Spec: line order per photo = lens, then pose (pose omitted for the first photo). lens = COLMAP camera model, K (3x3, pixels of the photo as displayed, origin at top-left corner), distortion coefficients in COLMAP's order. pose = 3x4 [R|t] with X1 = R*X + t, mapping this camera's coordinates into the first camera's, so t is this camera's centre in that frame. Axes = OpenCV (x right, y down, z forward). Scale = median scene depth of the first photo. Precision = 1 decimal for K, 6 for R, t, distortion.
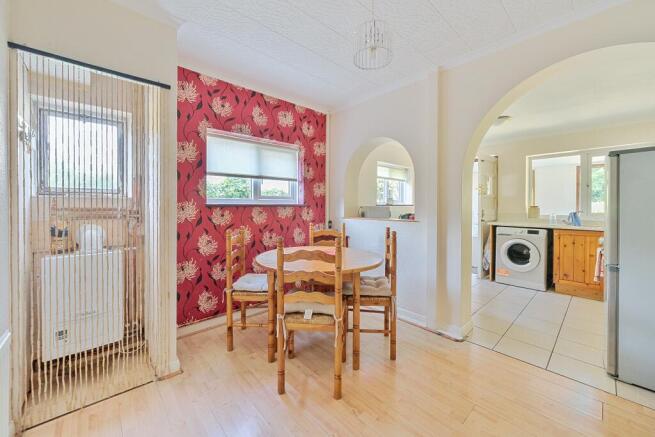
lens RADIAL K [[257.6, 0, 332.6], [0, 257.6, 208.3], [0, 0, 1]] dist [0.000325, 0.000046]
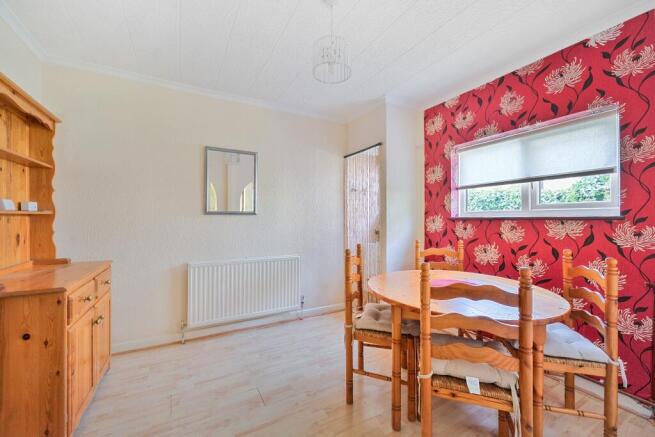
lens RADIAL K [[257.6, 0, 323.8], [0, 257.6, 218.4], [0, 0, 1]] dist [0.000325, 0.000046]
pose [[-0.244991, -0.002566, -0.969522, 0.545701], [-0.010335, 0.999947, -0.000035, -0.004951], [0.969470, 0.010011, -0.245004, 0.590519]]
